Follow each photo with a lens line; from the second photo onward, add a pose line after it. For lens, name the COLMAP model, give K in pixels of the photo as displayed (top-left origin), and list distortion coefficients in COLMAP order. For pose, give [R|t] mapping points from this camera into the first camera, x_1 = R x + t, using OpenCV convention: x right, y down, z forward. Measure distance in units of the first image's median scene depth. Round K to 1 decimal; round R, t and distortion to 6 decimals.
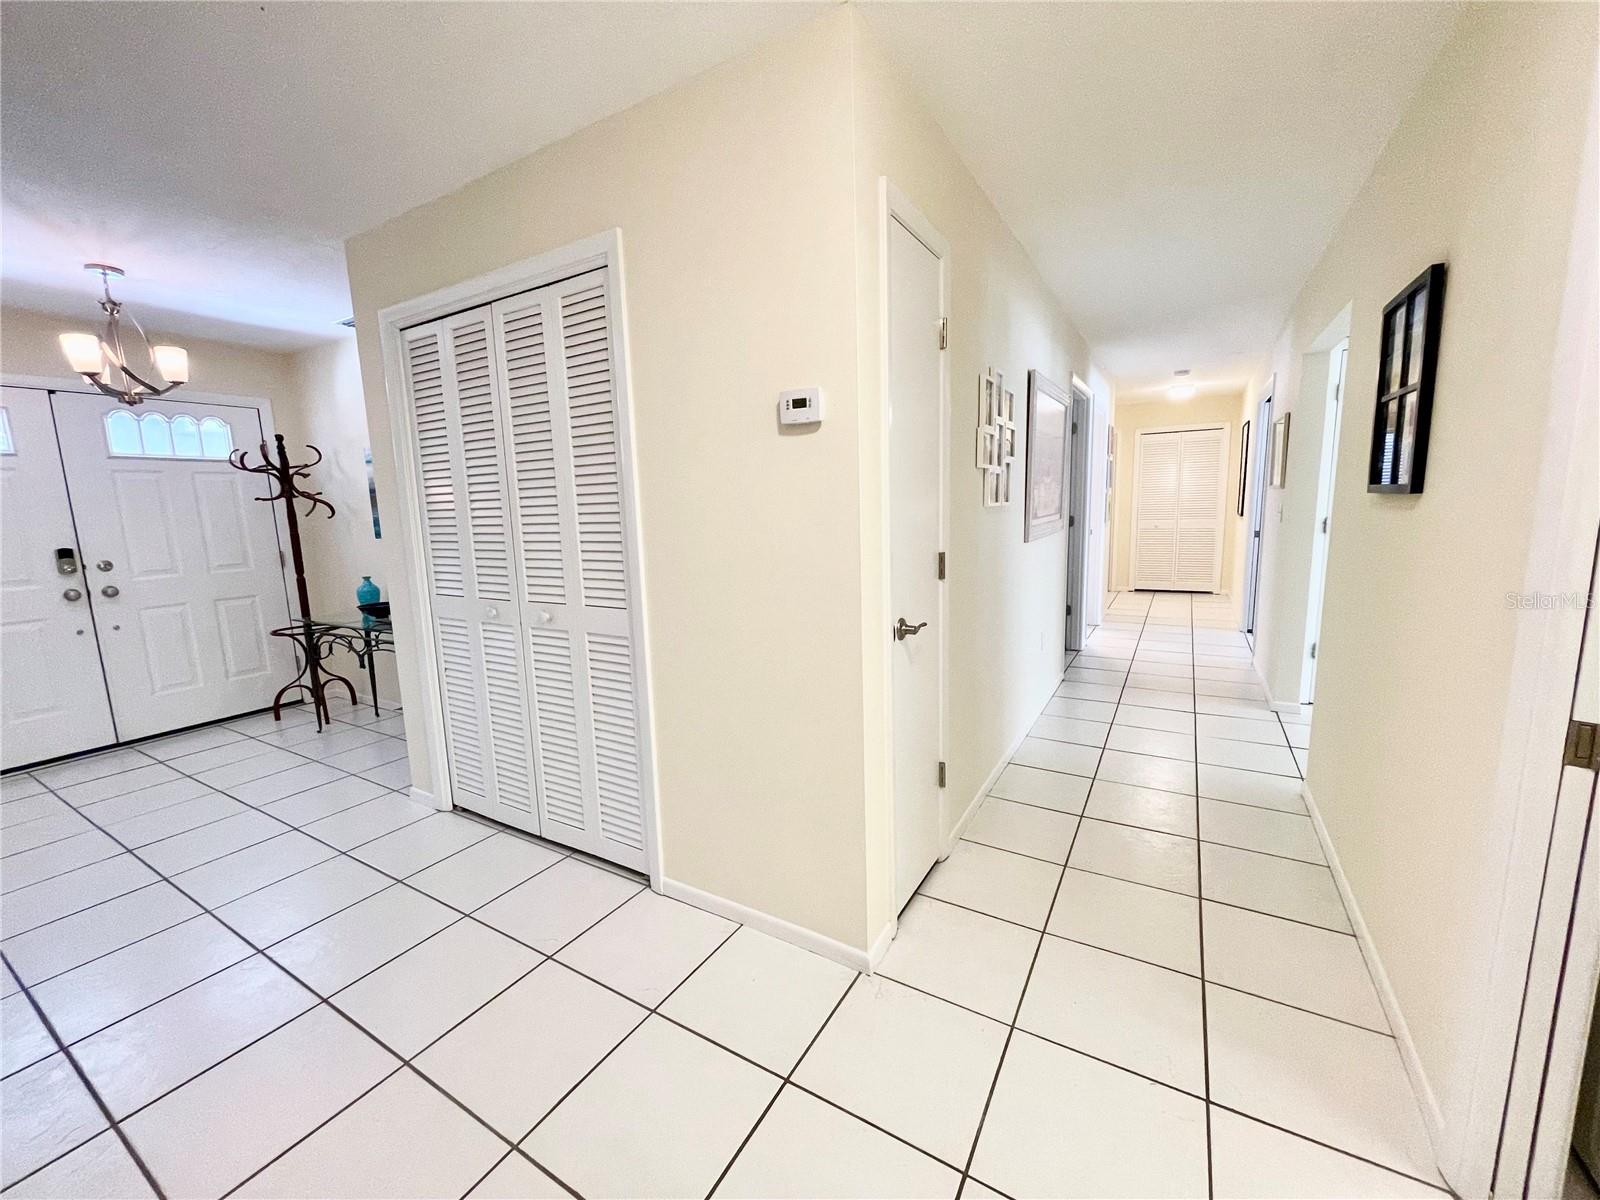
lens RADIAL K [[644.7, 0, 800.0], [0, 644.7, 600.0], [0, 0, 1]] dist [-0.001482, -0.000702]
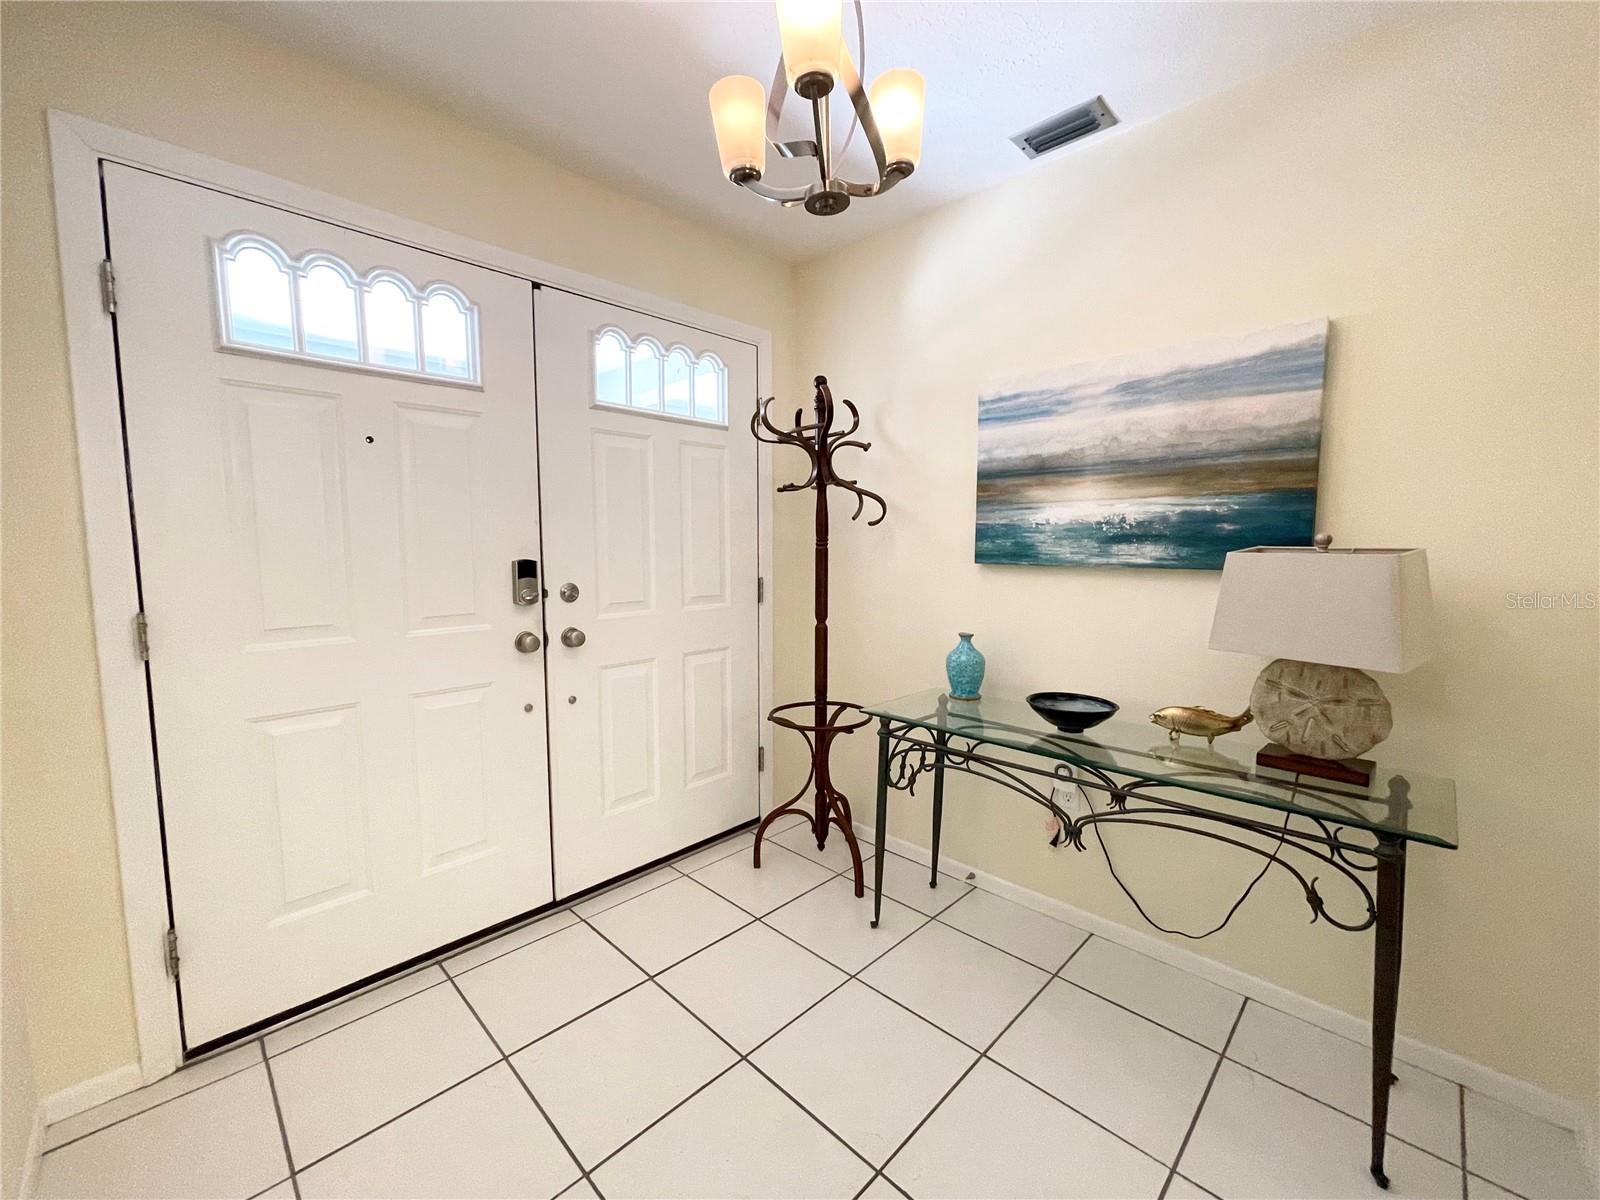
lens RADIAL K [[644.7, 0, 800.0], [0, 644.7, 600.0], [0, 0, 1]] dist [-0.001482, -0.000702]
pose [[0.969886, 0.053132, -0.237694, -0.730620], [-0.066726, 0.996542, -0.049511, -0.031082], [0.234242, 0.063880, 0.970077, 0.480699]]
